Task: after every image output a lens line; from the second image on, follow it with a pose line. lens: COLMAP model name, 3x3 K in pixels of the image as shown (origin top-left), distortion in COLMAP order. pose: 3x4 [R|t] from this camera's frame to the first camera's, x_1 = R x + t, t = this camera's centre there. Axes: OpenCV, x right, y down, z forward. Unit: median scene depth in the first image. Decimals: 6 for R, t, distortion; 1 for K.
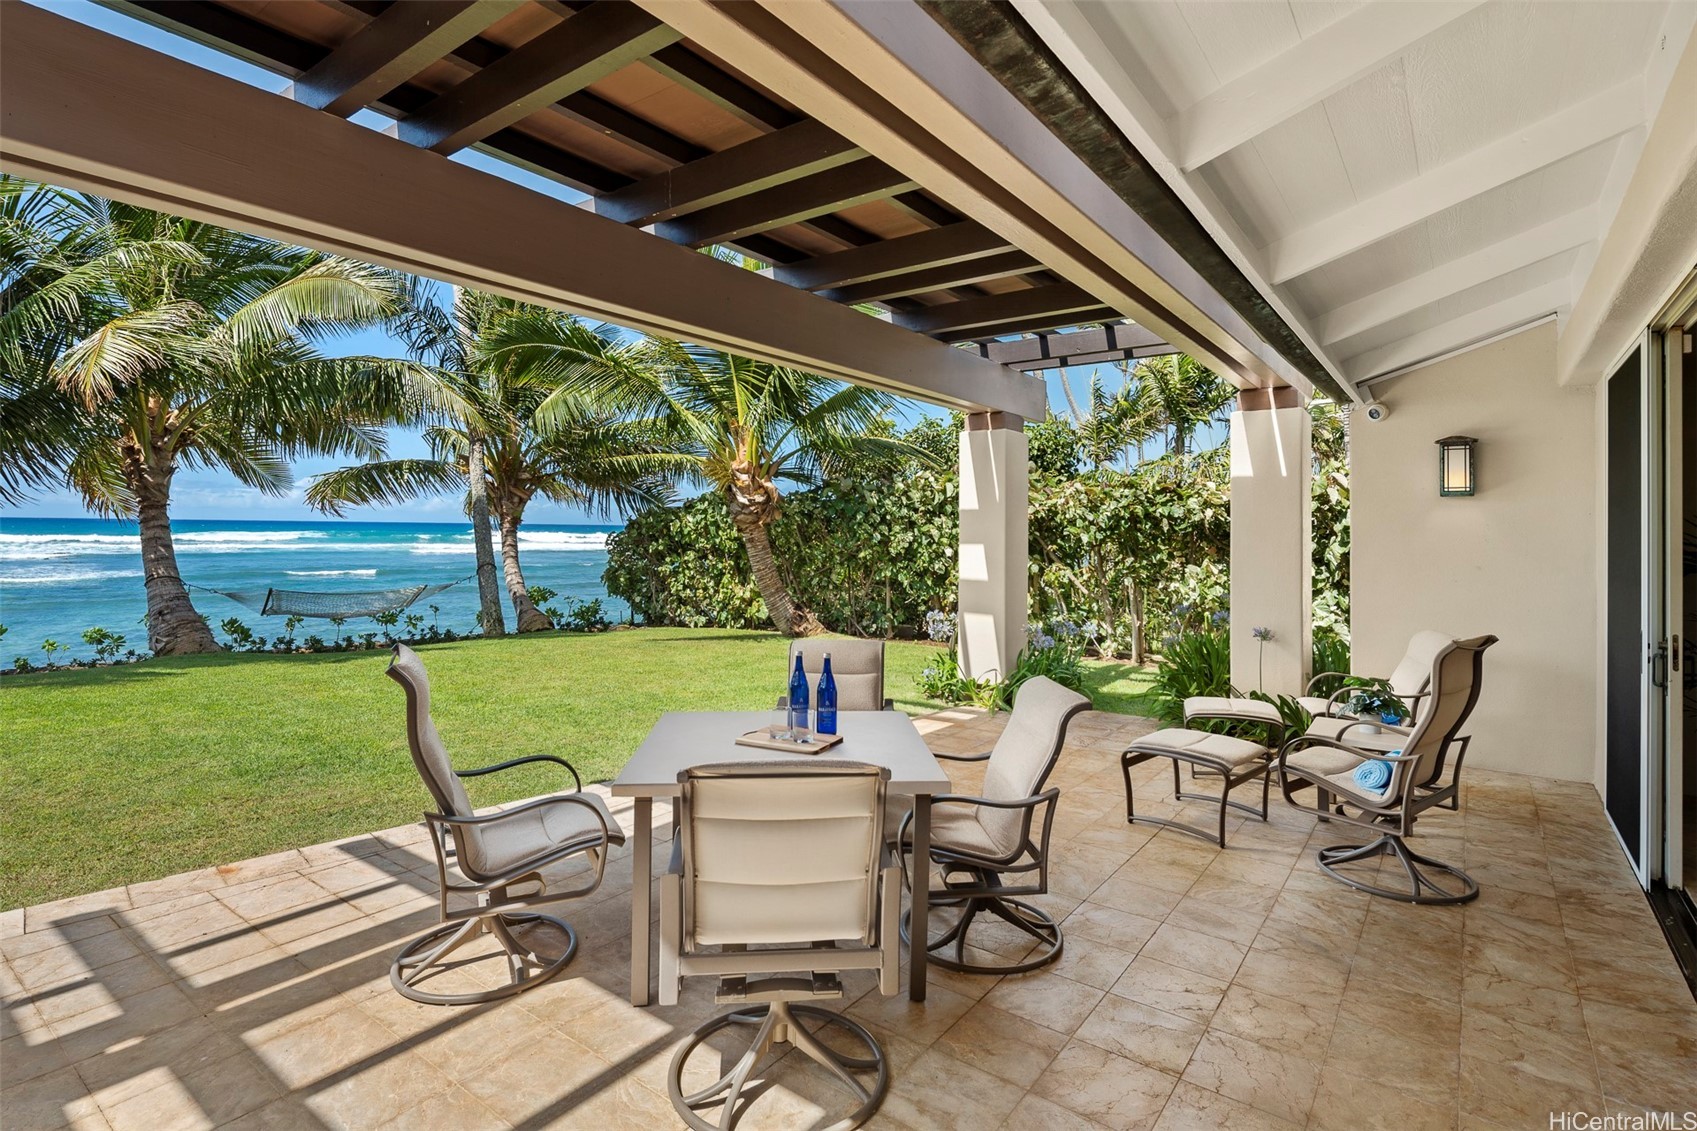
lens RADIAL K [[845.6, 0, 844.5], [0, 845.6, 552.7], [0, 0, 1]] dist [0.005841, -0.001176]
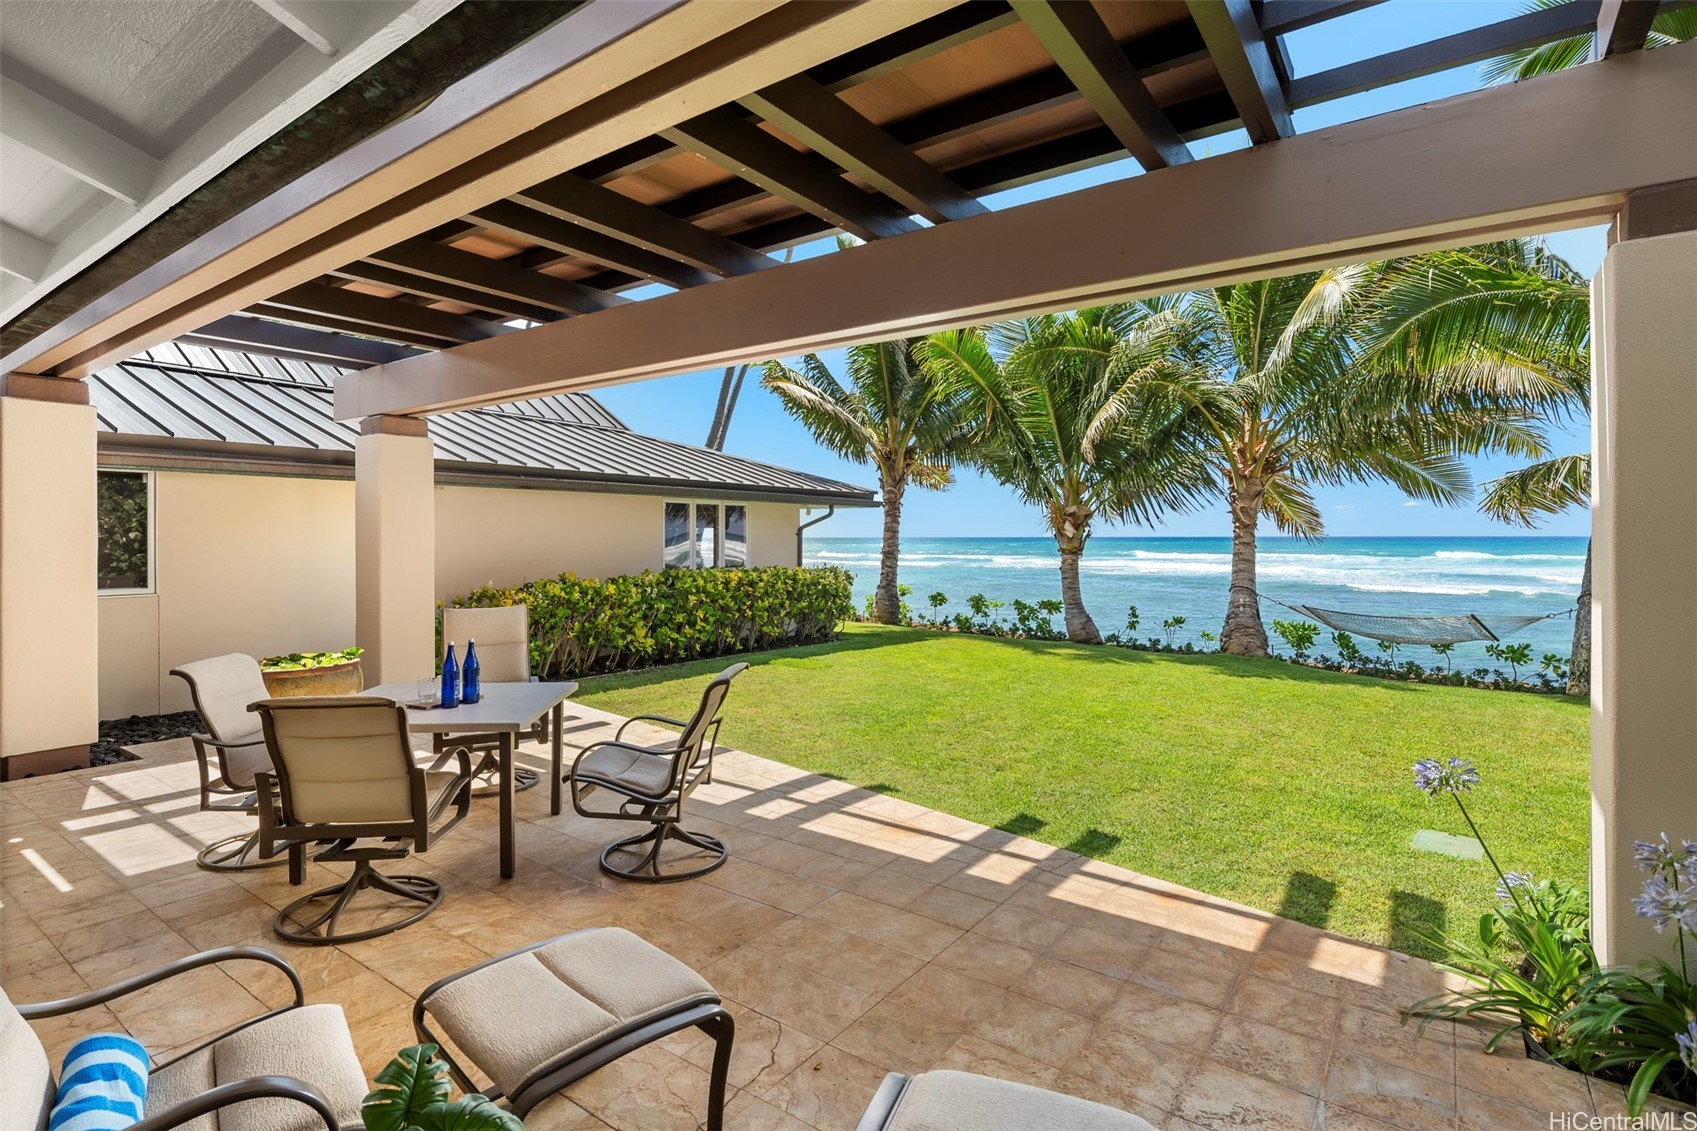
lens RADIAL K [[845.6, 0, 867.6], [0, 845.6, 525.4], [0, 0, 1]] dist [0.005841, -0.001176]
pose [[0.019926, -0.019791, -0.999606, 0.353901], [-0.021733, 0.999559, -0.020224, -0.018276], [0.999565, 0.022128, 0.019487, 0.437069]]
